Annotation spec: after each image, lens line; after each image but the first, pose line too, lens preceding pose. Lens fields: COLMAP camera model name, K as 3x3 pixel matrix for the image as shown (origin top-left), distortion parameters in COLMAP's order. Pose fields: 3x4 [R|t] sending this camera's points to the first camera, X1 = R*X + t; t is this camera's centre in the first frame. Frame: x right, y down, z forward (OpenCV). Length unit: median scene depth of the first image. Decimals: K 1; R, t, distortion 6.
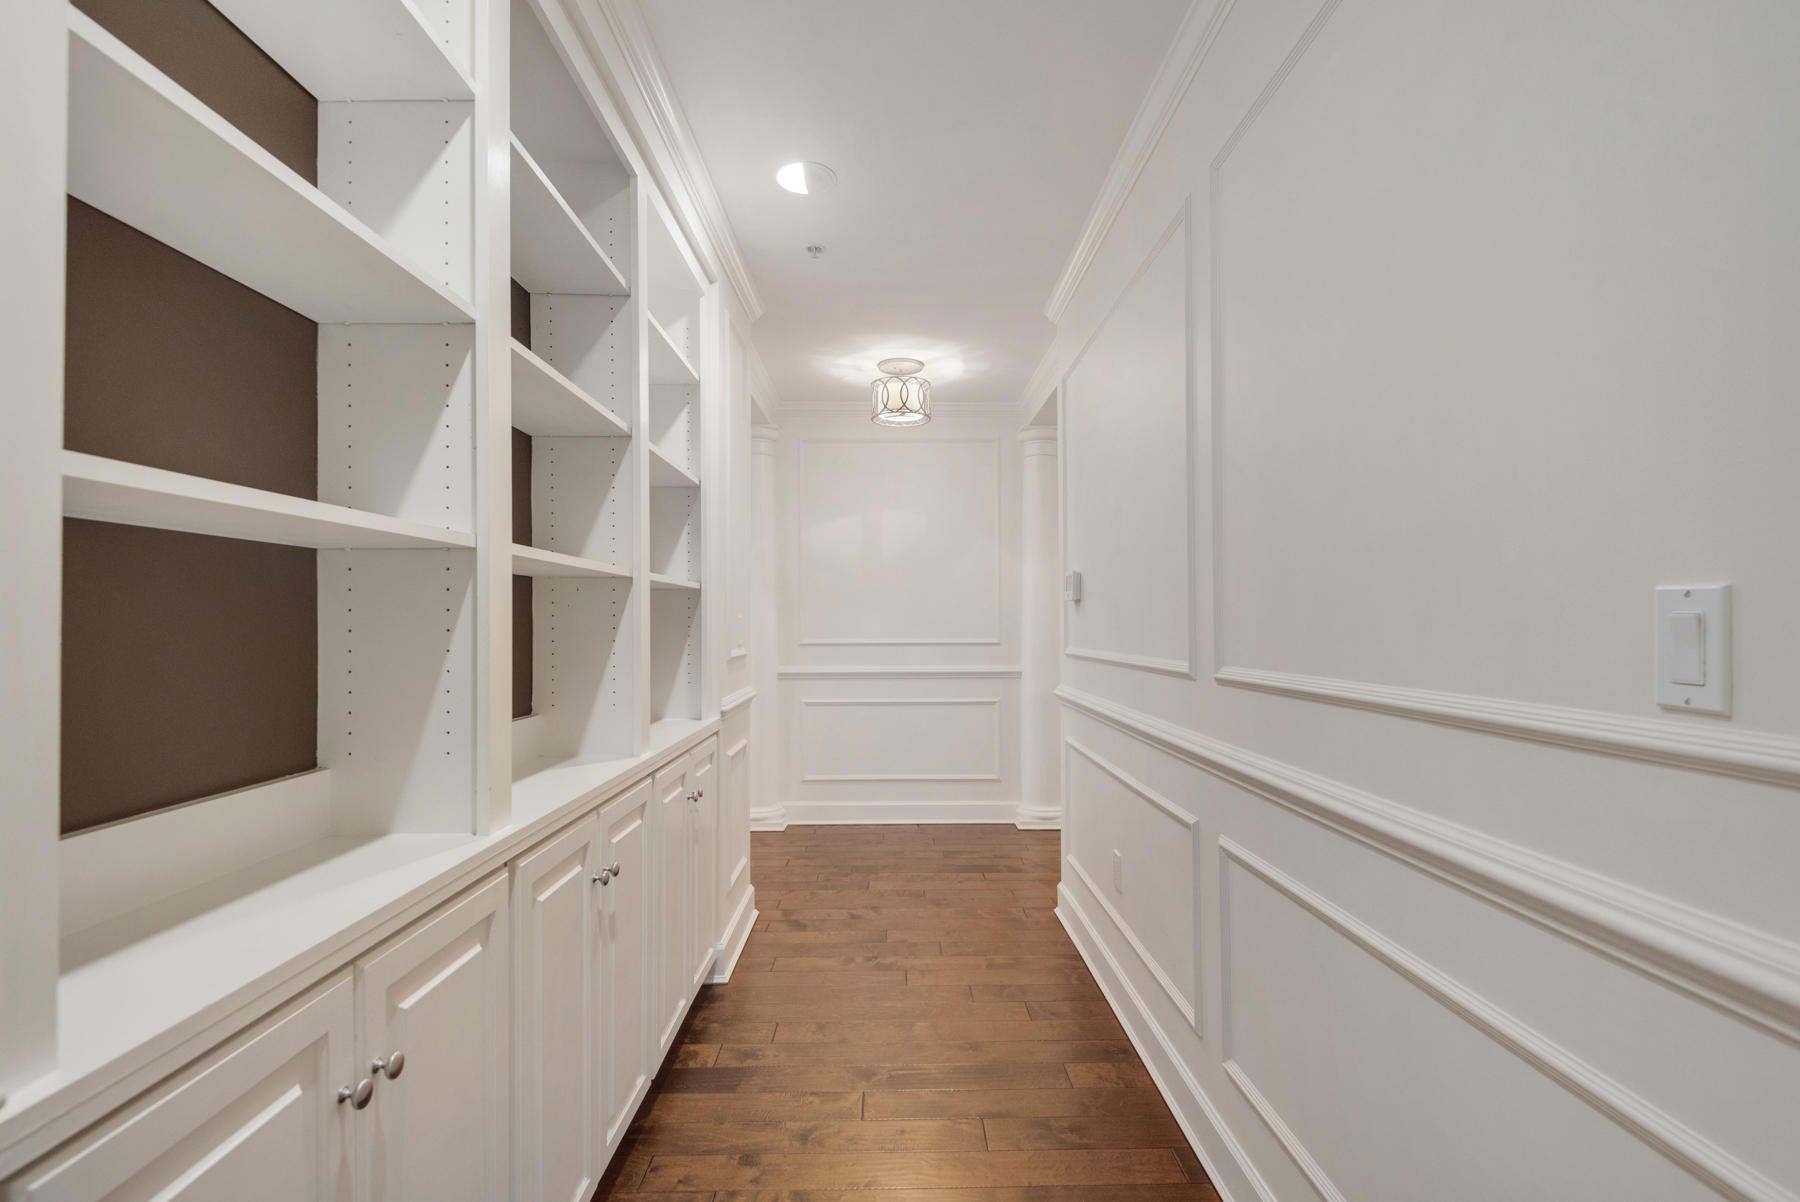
lens RADIAL K [[856.6, 0, 899.0], [0, 856.6, 606.6], [0, 0, 1]] dist [-0.000396, 0.000103]
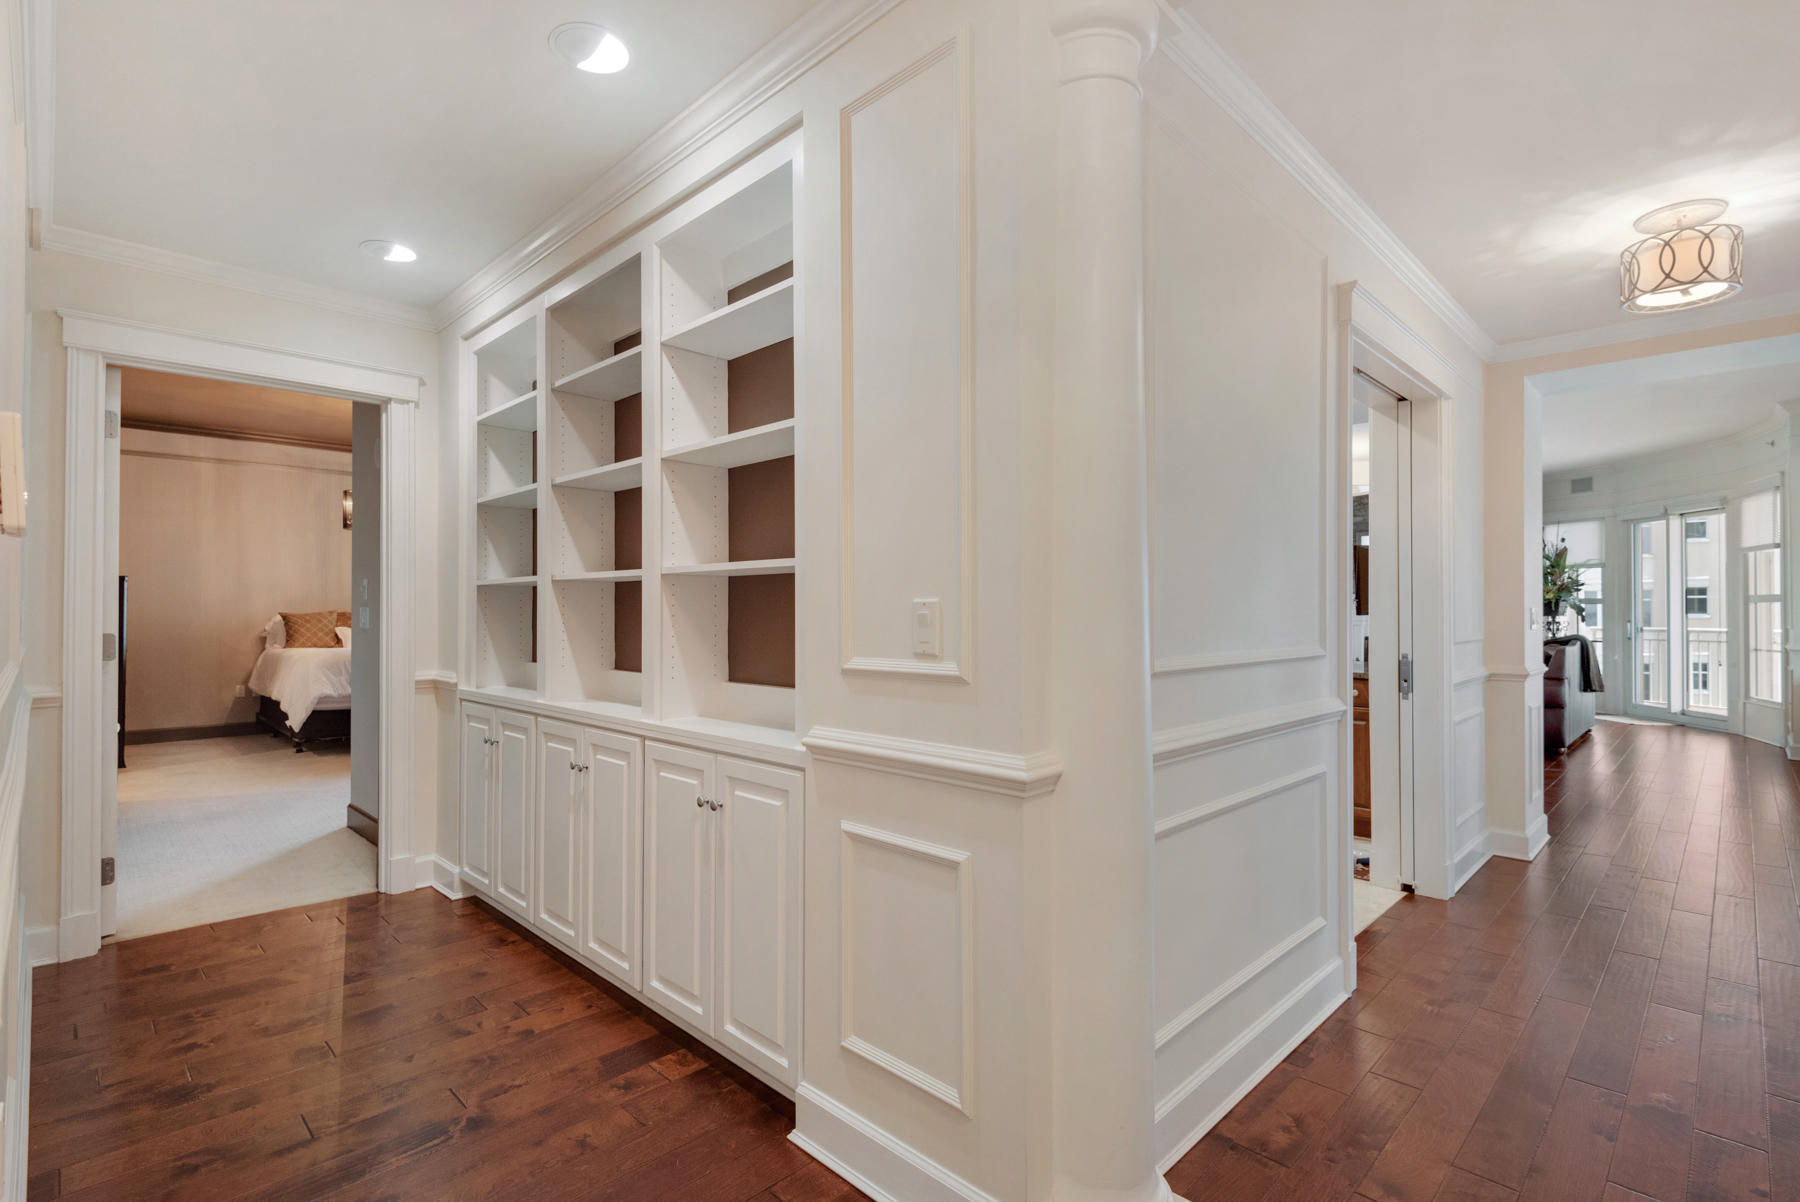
lens RADIAL K [[856.6, 0, 897.1], [0, 856.6, 607.2], [0, 0, 1]] dist [-0.000396, 0.000103]
pose [[-0.713636, 0.000897, -0.700516, 0.275961], [0.012075, 0.999866, -0.011021, 0.025248], [0.700412, -0.016324, -0.713552, 1.971066]]
